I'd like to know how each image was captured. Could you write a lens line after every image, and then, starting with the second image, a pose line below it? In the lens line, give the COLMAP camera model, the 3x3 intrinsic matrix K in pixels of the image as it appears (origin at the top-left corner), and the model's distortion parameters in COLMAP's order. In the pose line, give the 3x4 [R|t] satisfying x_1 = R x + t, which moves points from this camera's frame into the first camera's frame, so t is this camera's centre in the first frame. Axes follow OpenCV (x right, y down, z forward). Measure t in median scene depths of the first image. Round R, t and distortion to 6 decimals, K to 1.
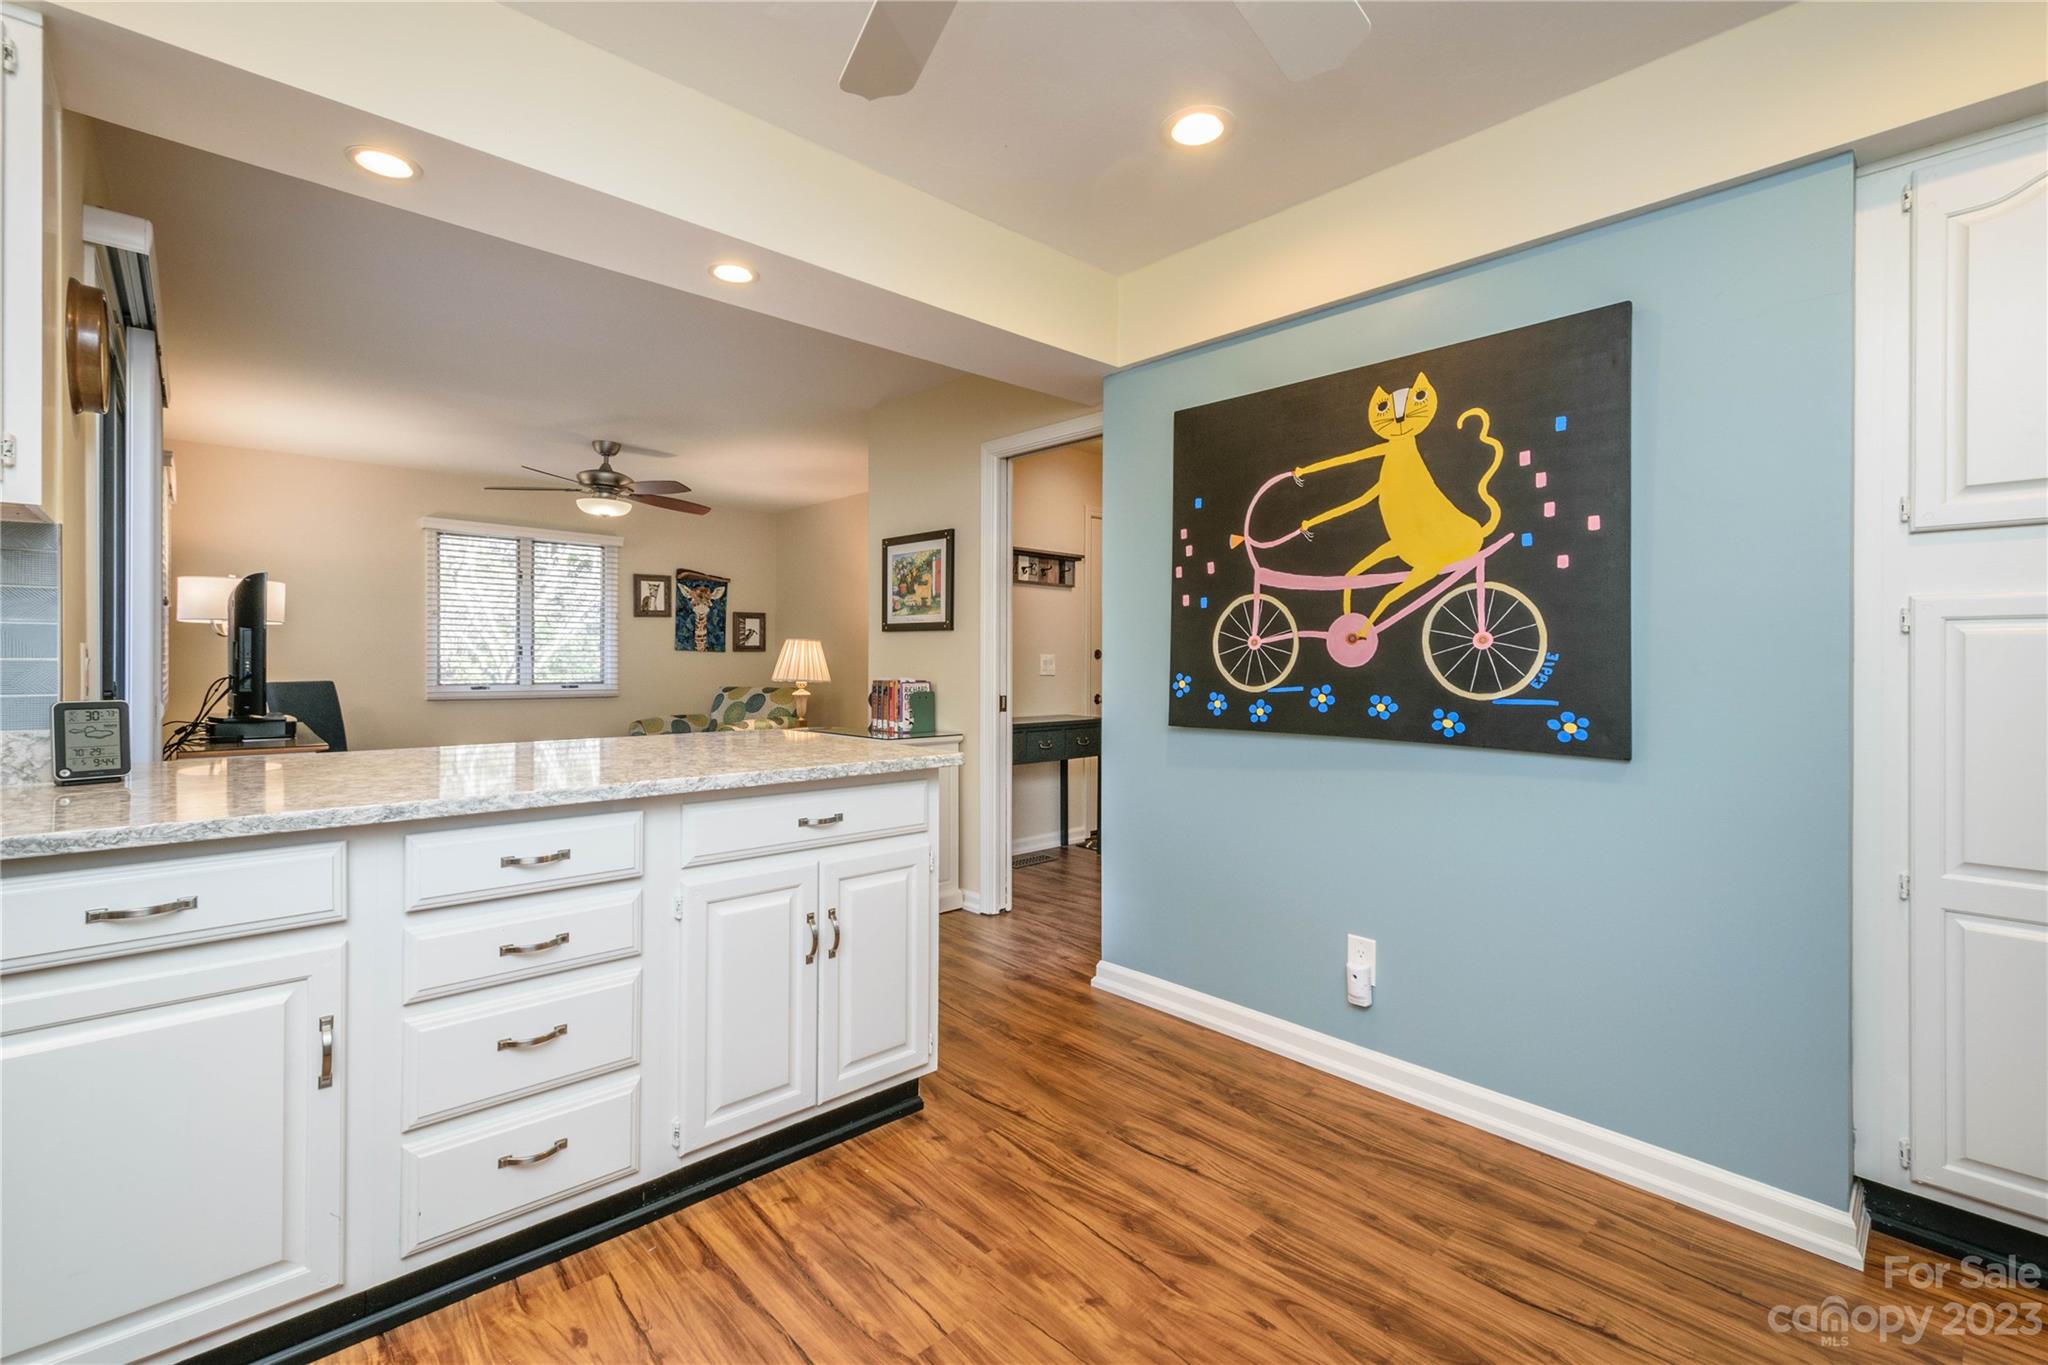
lens RADIAL K [[899.9, 0, 1044.0], [0, 899.9, 662.9], [0, 0, 1]] dist [0.001995, 0.000019]
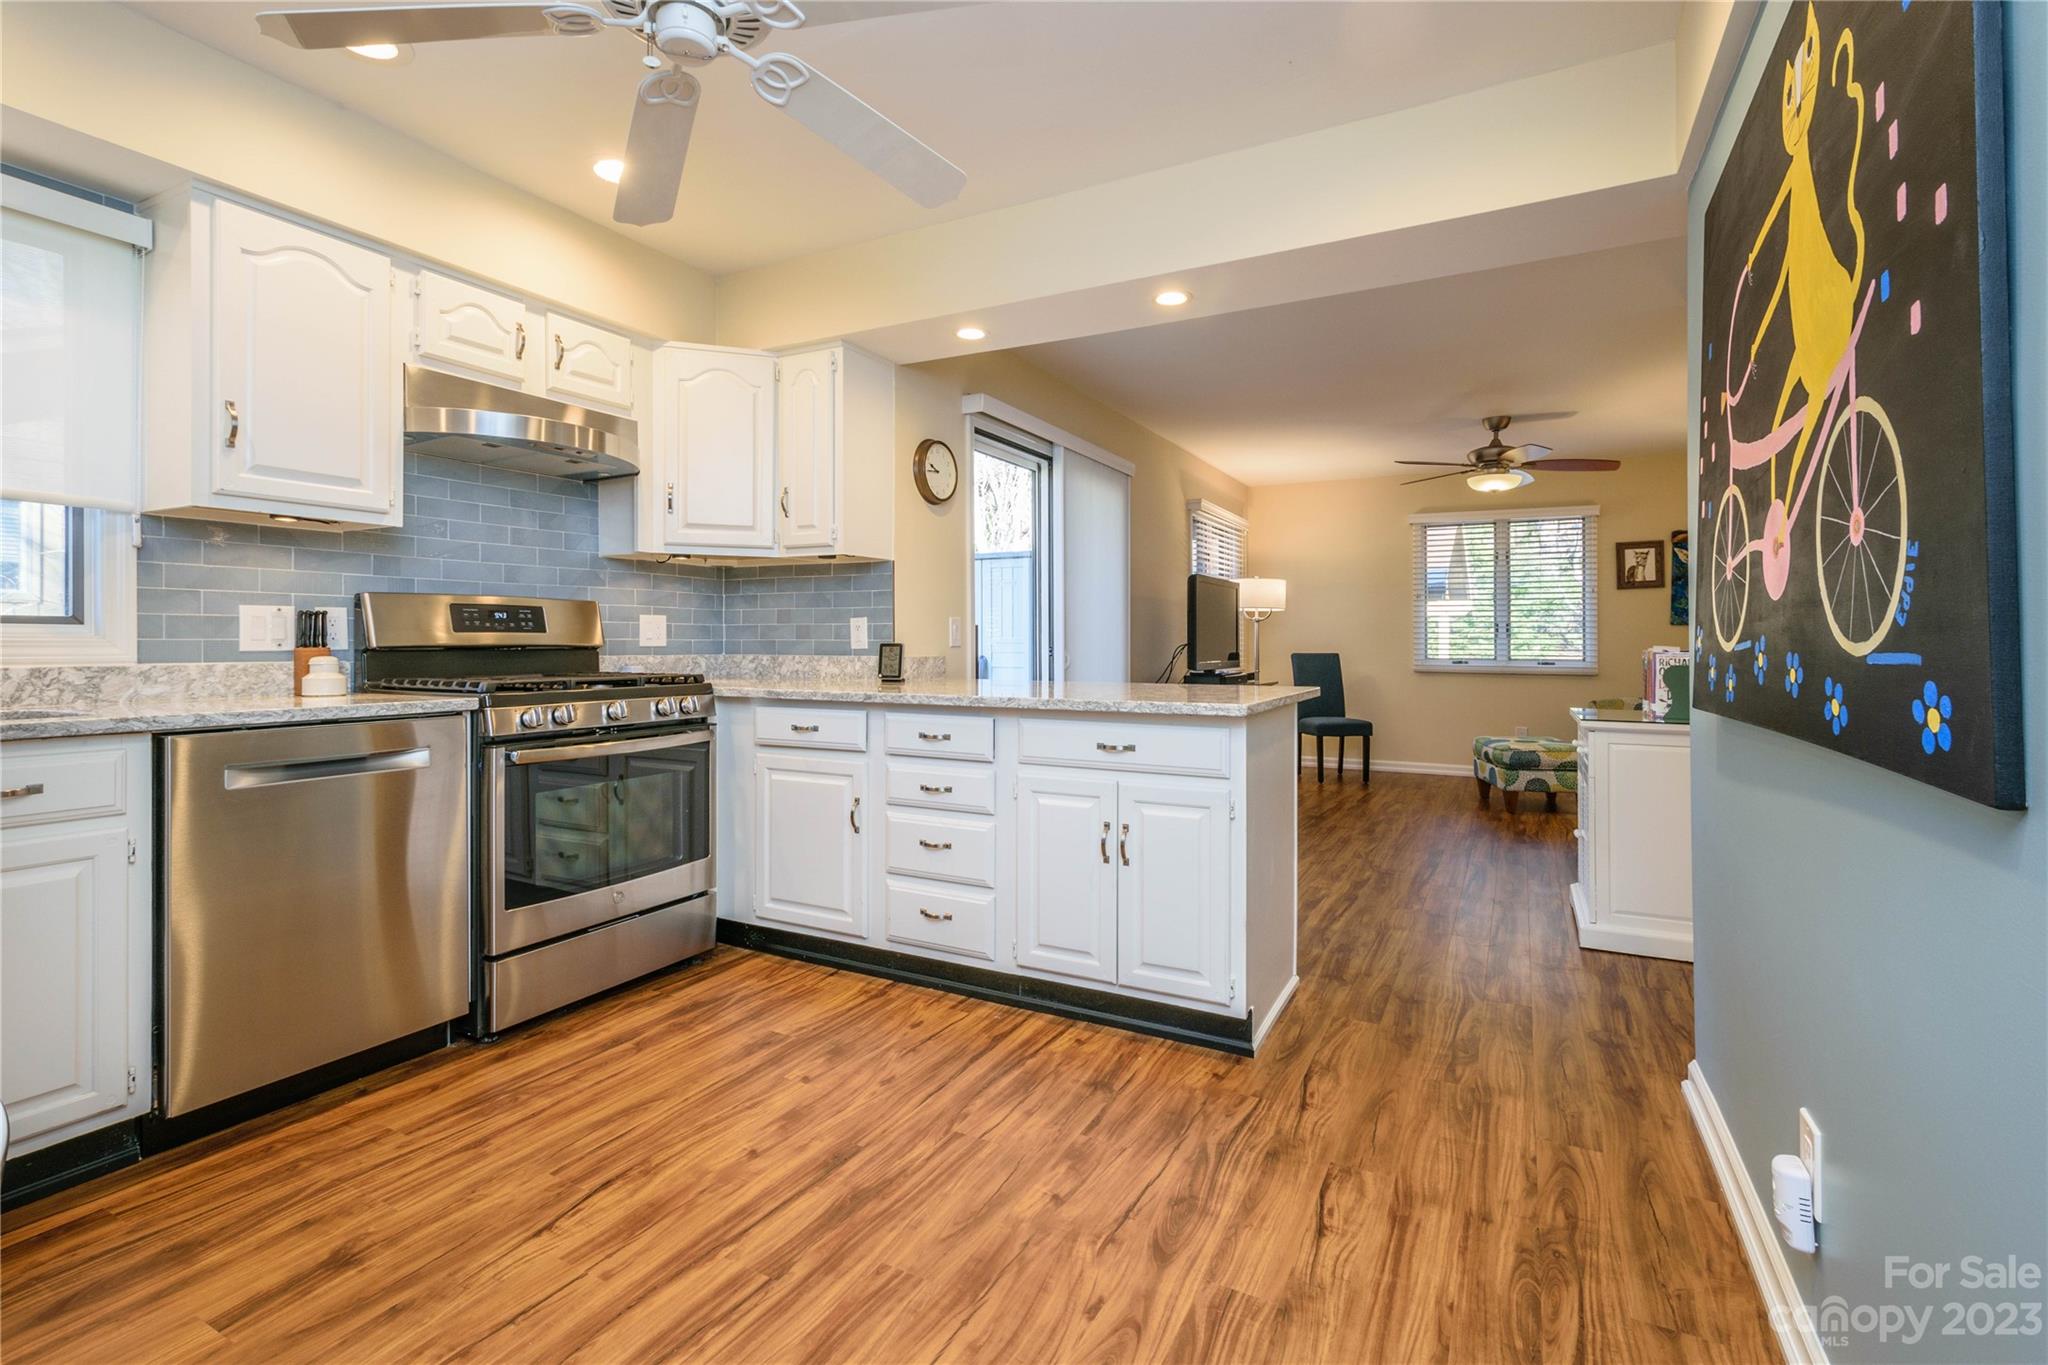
lens RADIAL K [[917.7, 0, 1043.8], [0, 917.7, 649.1], [0, 0, 1]] dist [0.002842, -0.000282]
pose [[0.331722, 0.002712, -0.943373, 0.385068], [-0.004570, 0.999989, 0.001268, 0.018603], [0.943366, 0.003891, 0.331731, 0.220566]]
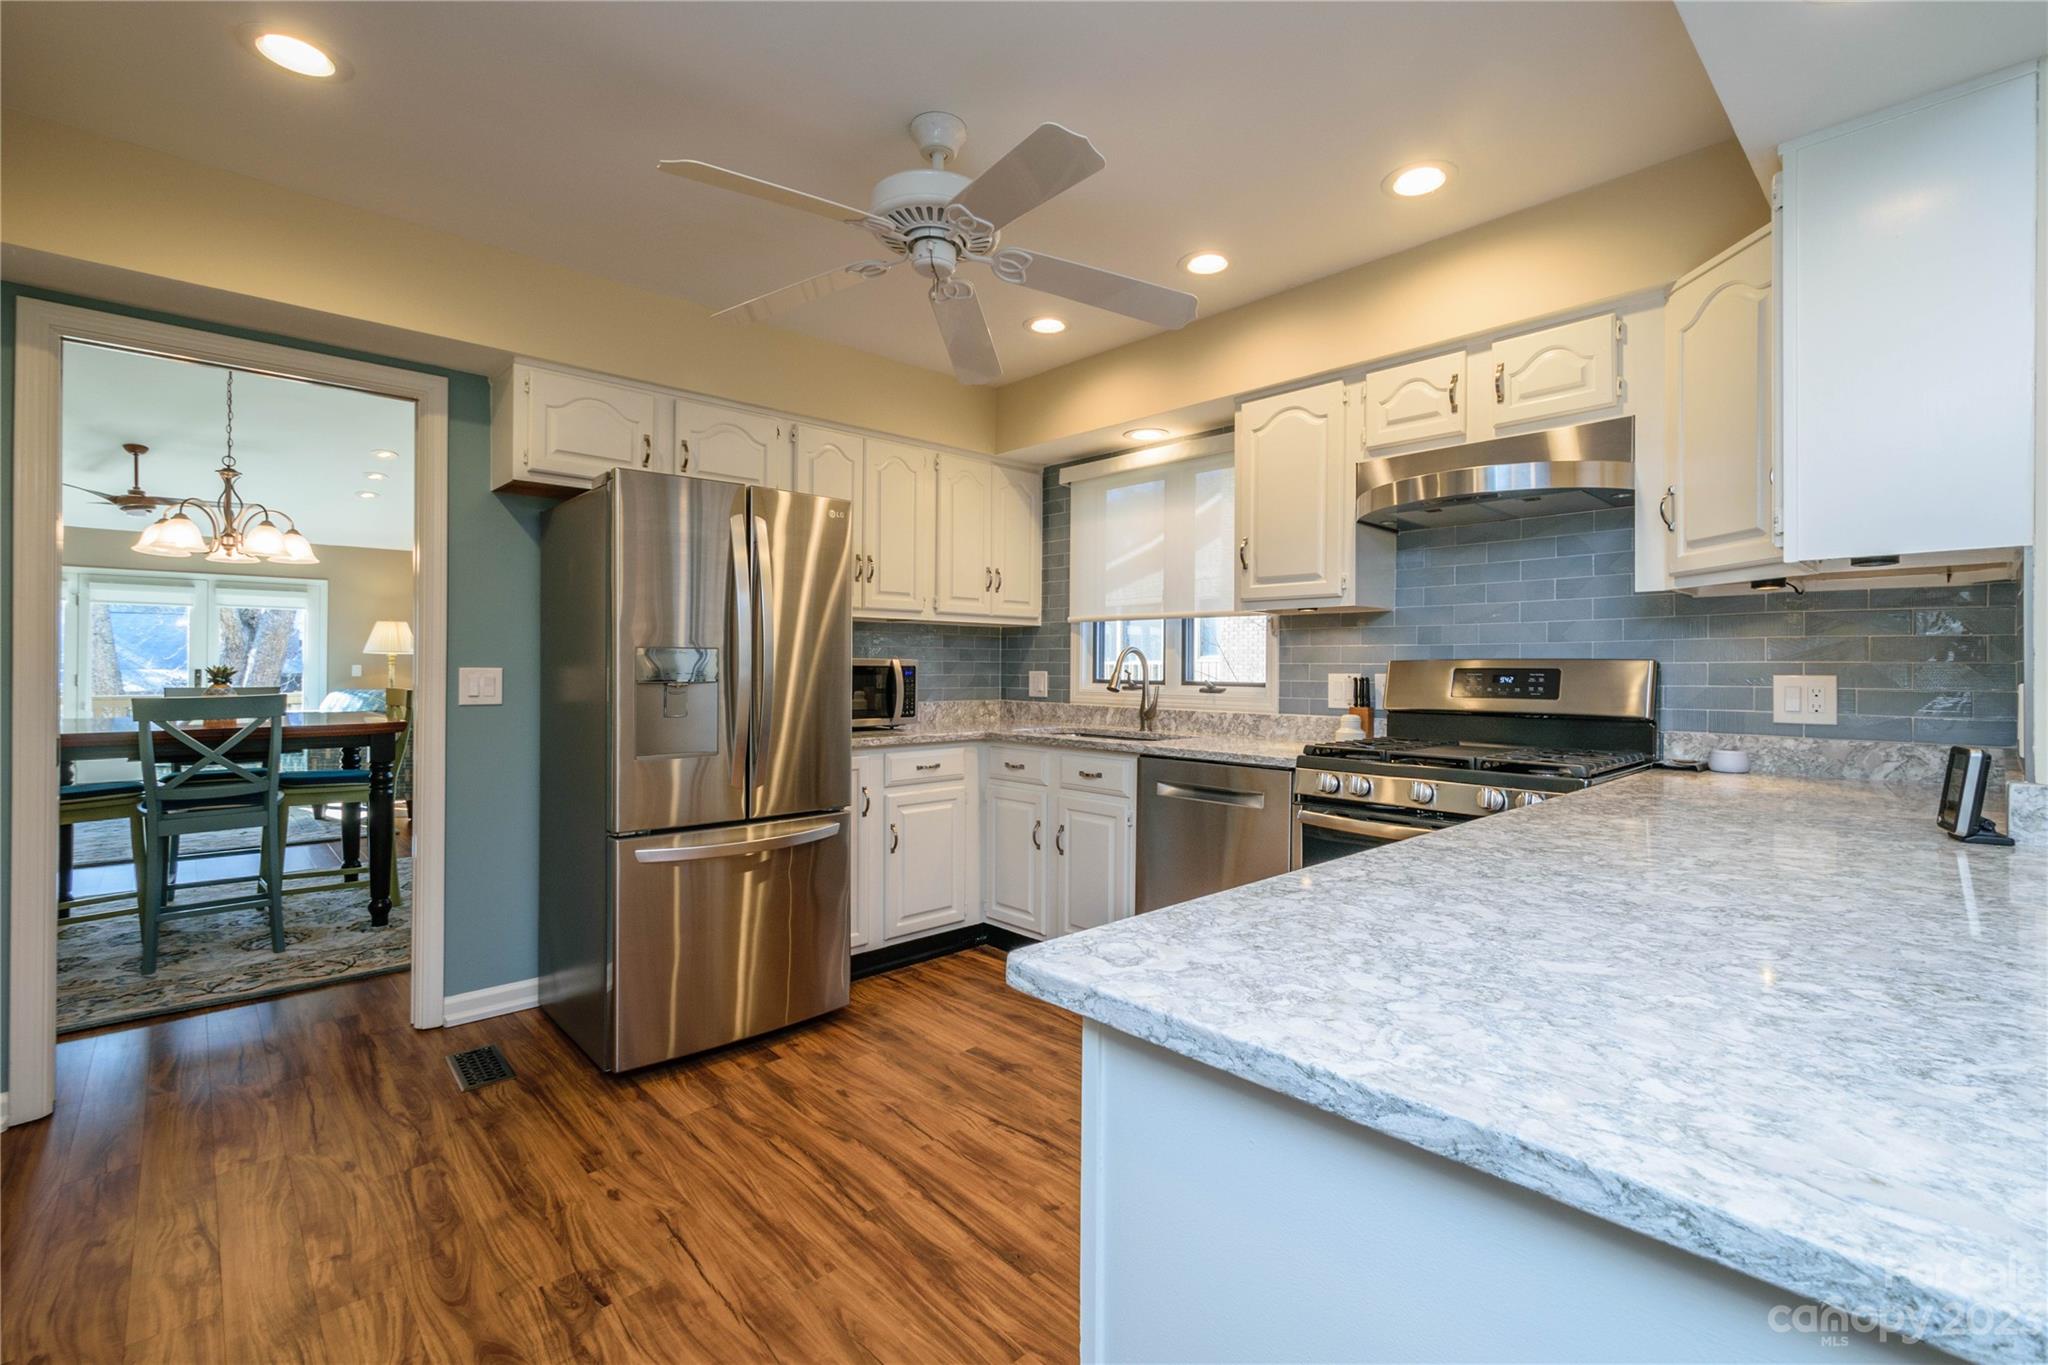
lens RADIAL K [[896.3, 0, 1038.6], [0, 896.3, 673.4], [0, 0, 1]] dist [-0.000697, -0.000559]
pose [[-0.999933, -0.008894, -0.007342, -0.044235], [-0.008996, 0.999861, 0.014015, -0.012519], [0.007217, 0.014081, -0.999875, 0.663859]]
